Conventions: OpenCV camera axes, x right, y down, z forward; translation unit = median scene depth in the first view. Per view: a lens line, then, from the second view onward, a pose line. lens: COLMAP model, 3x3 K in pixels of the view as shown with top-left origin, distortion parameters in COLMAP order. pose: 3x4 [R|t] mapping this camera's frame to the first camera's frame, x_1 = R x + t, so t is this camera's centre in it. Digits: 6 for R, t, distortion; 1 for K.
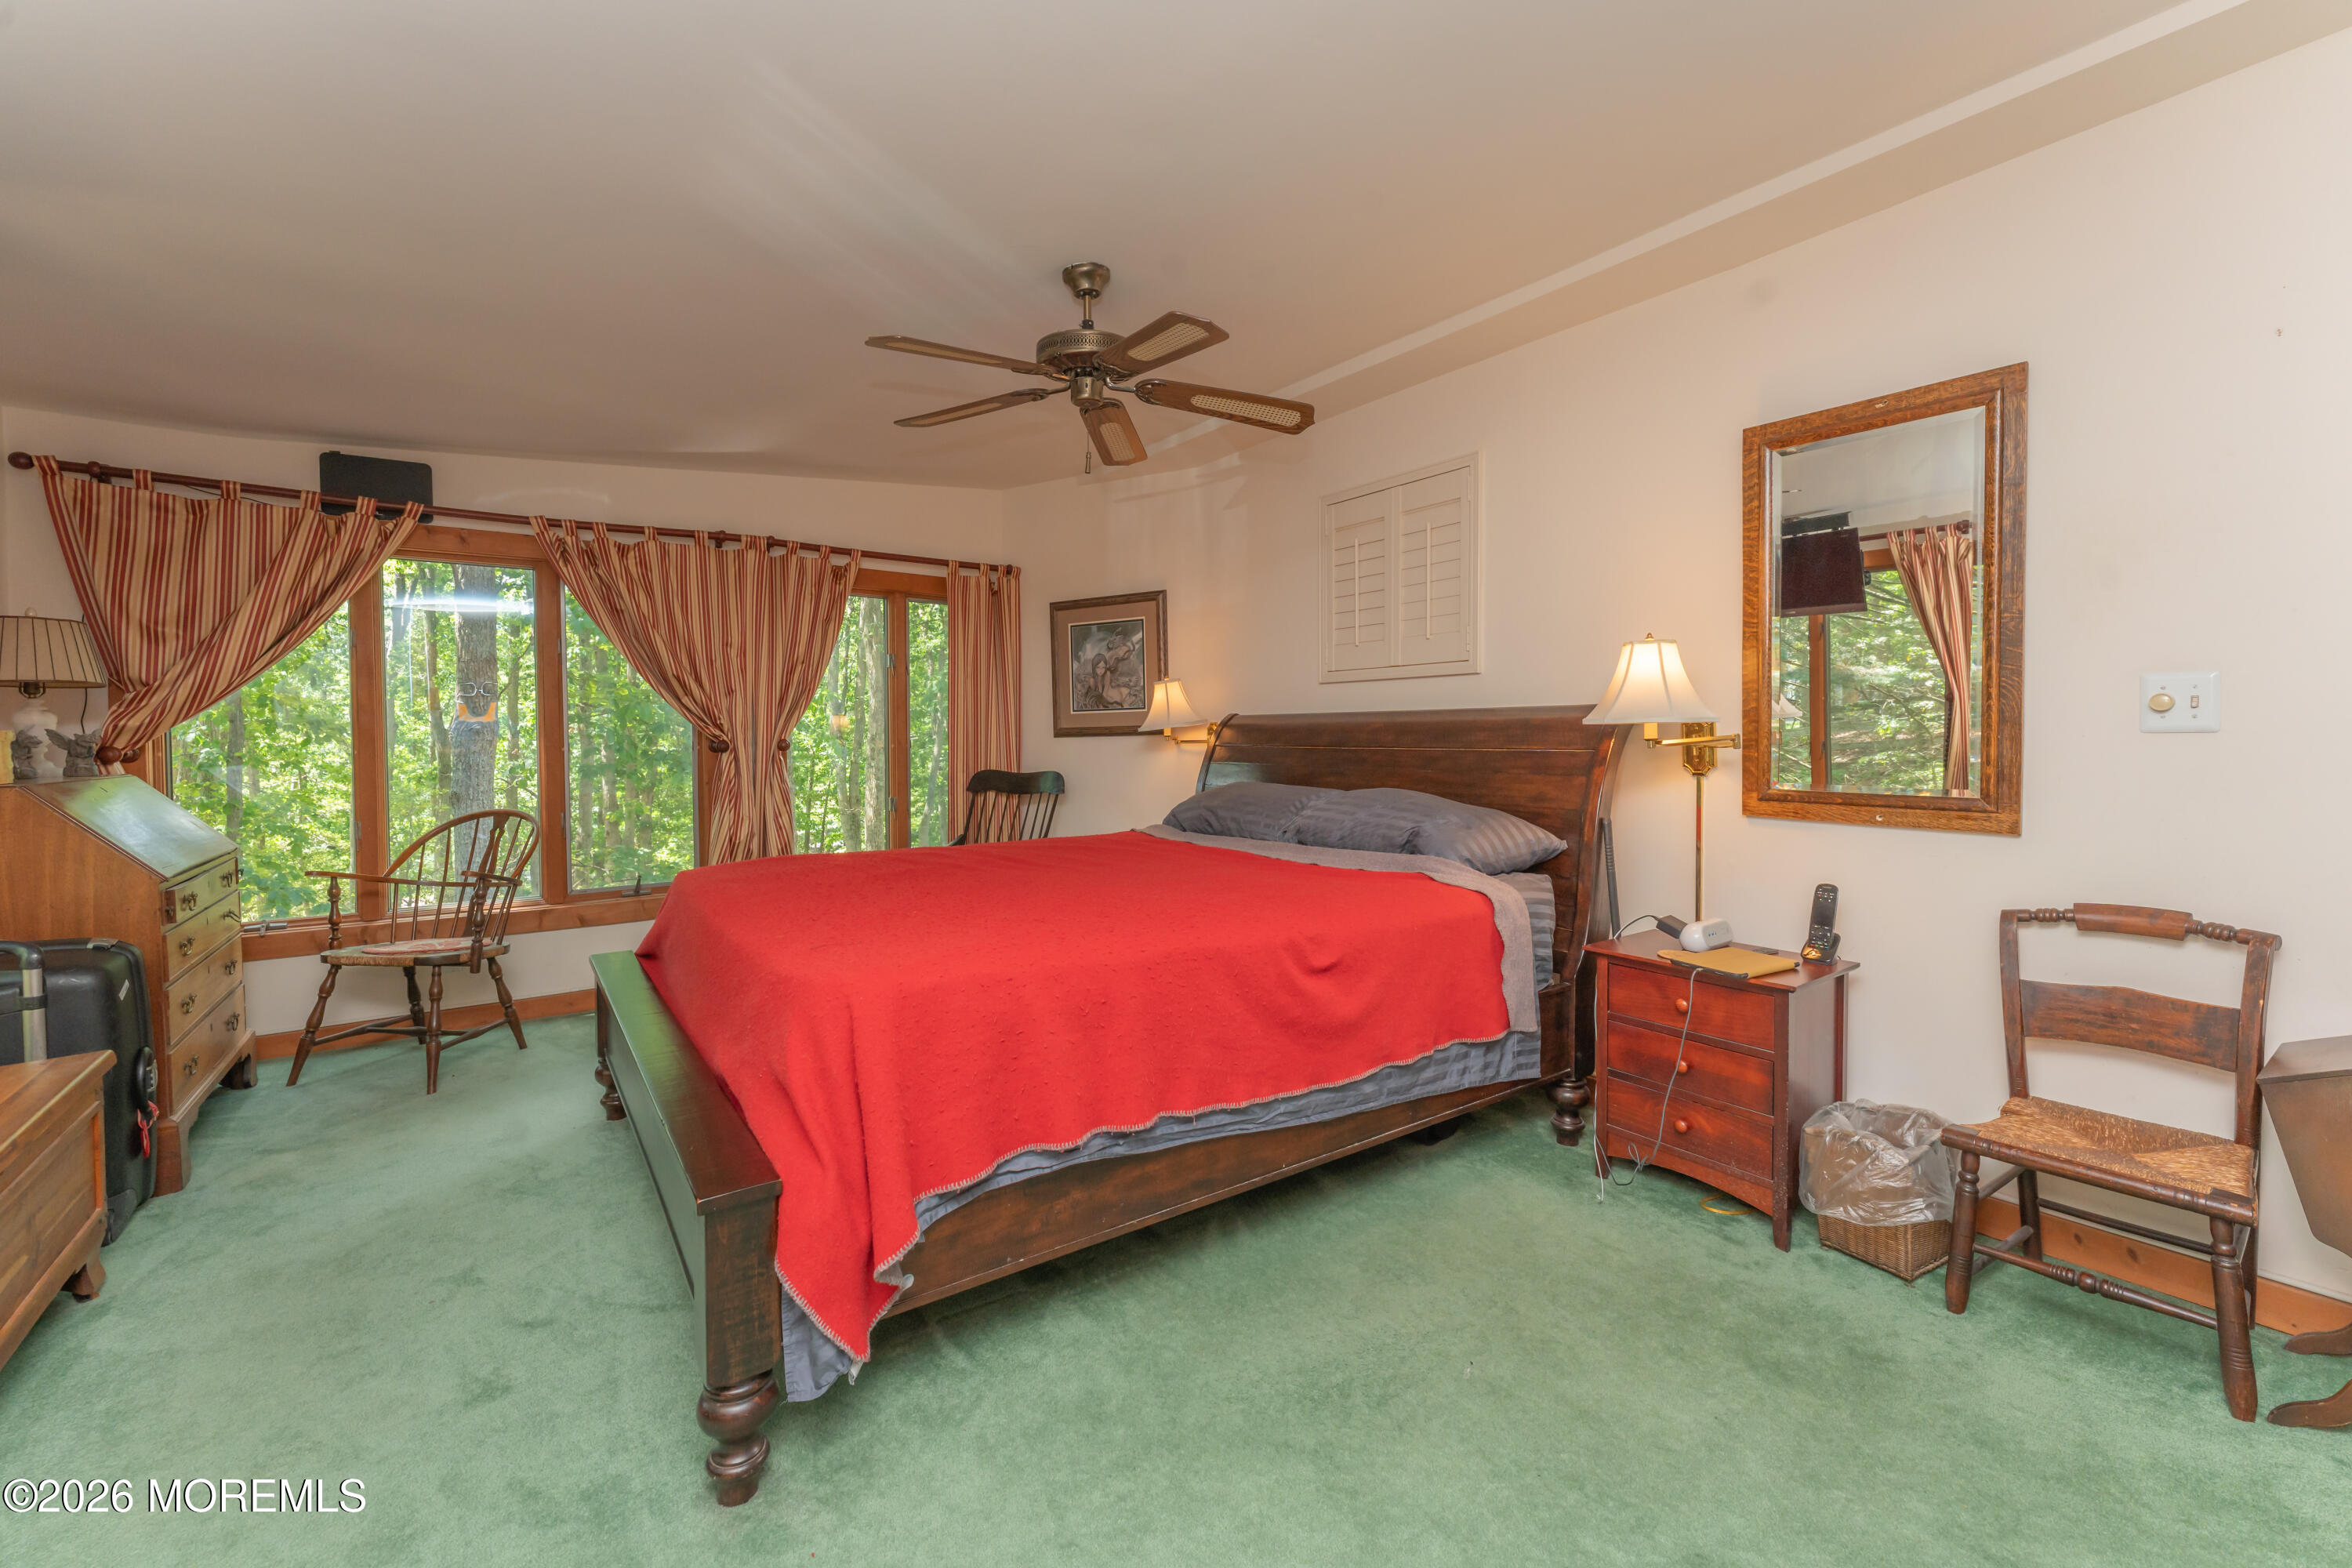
lens RADIAL K [[928.8, 0, 1175.1], [0, 928.8, 749.2], [0, 0, 1]] dist [0.001347, 0.000214]
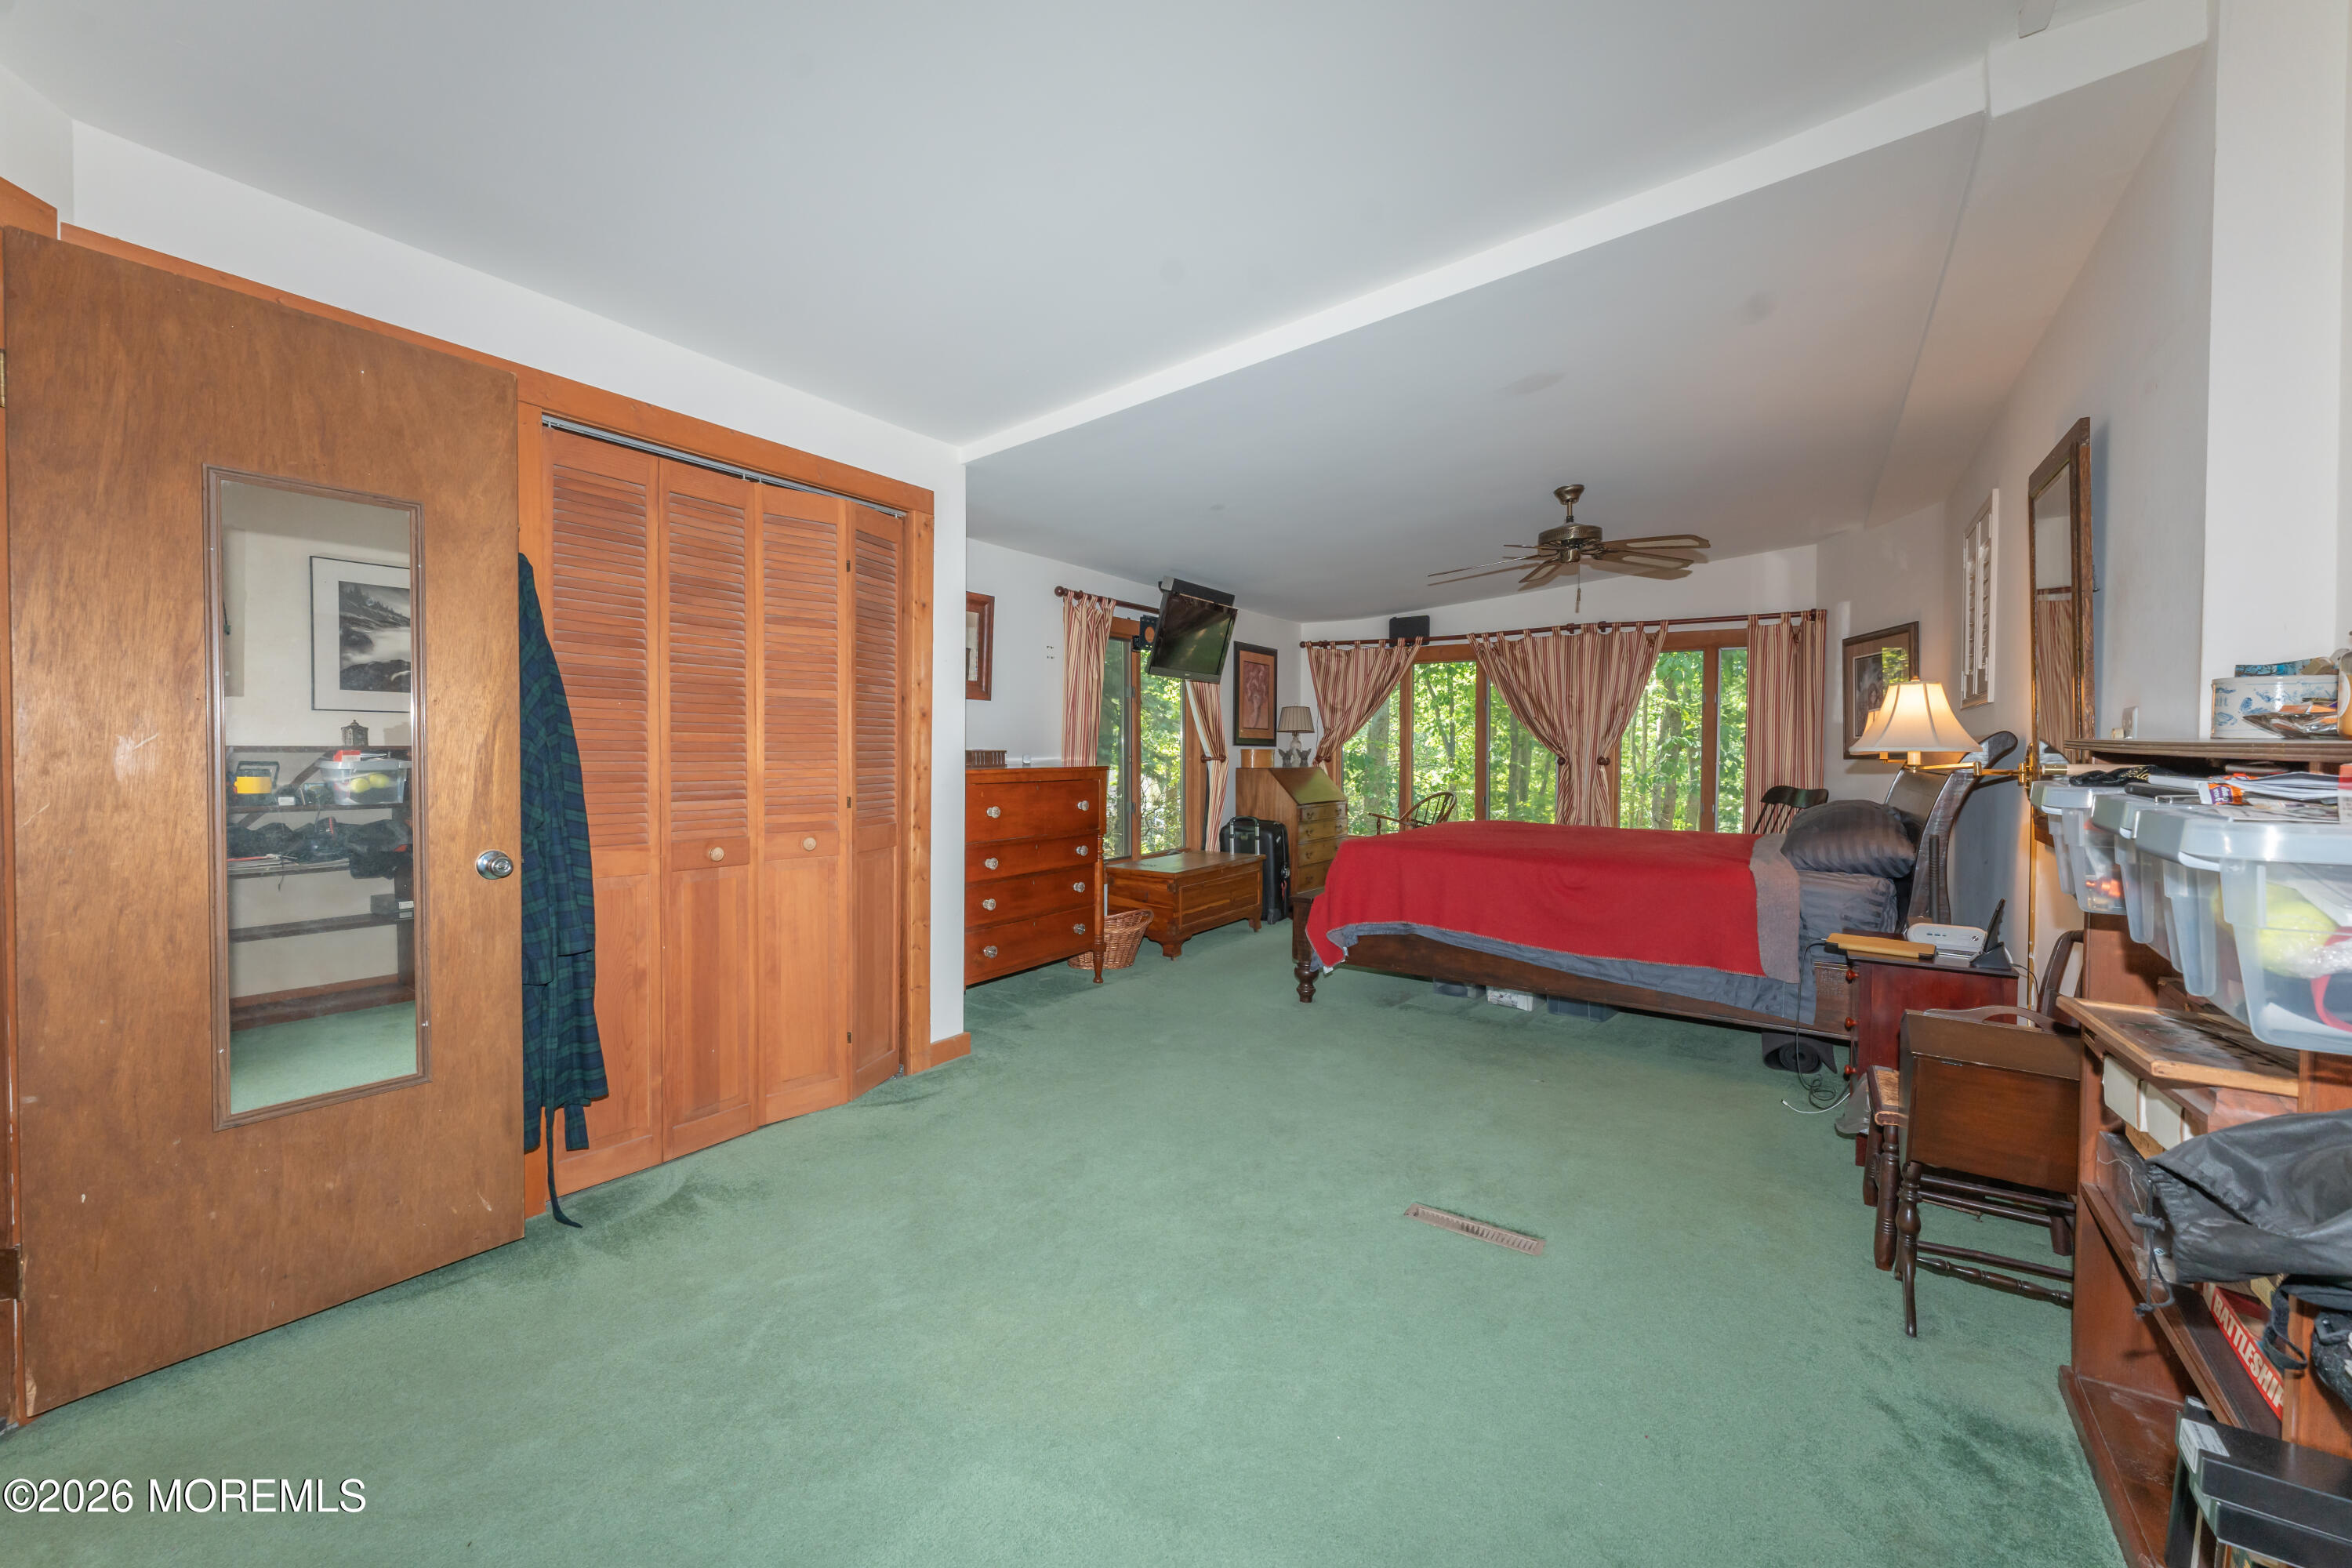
lens RADIAL K [[940.7, 0, 1173.2], [0, 940.7, 773.9], [0, 0, 1]] dist [-0.000319, 0.000006]
pose [[0.337408, 0.037153, -0.940625, 0.767050], [-0.029038, 0.999156, 0.029048, -0.006382], [0.940911, 0.017513, 0.338202, -0.161709]]
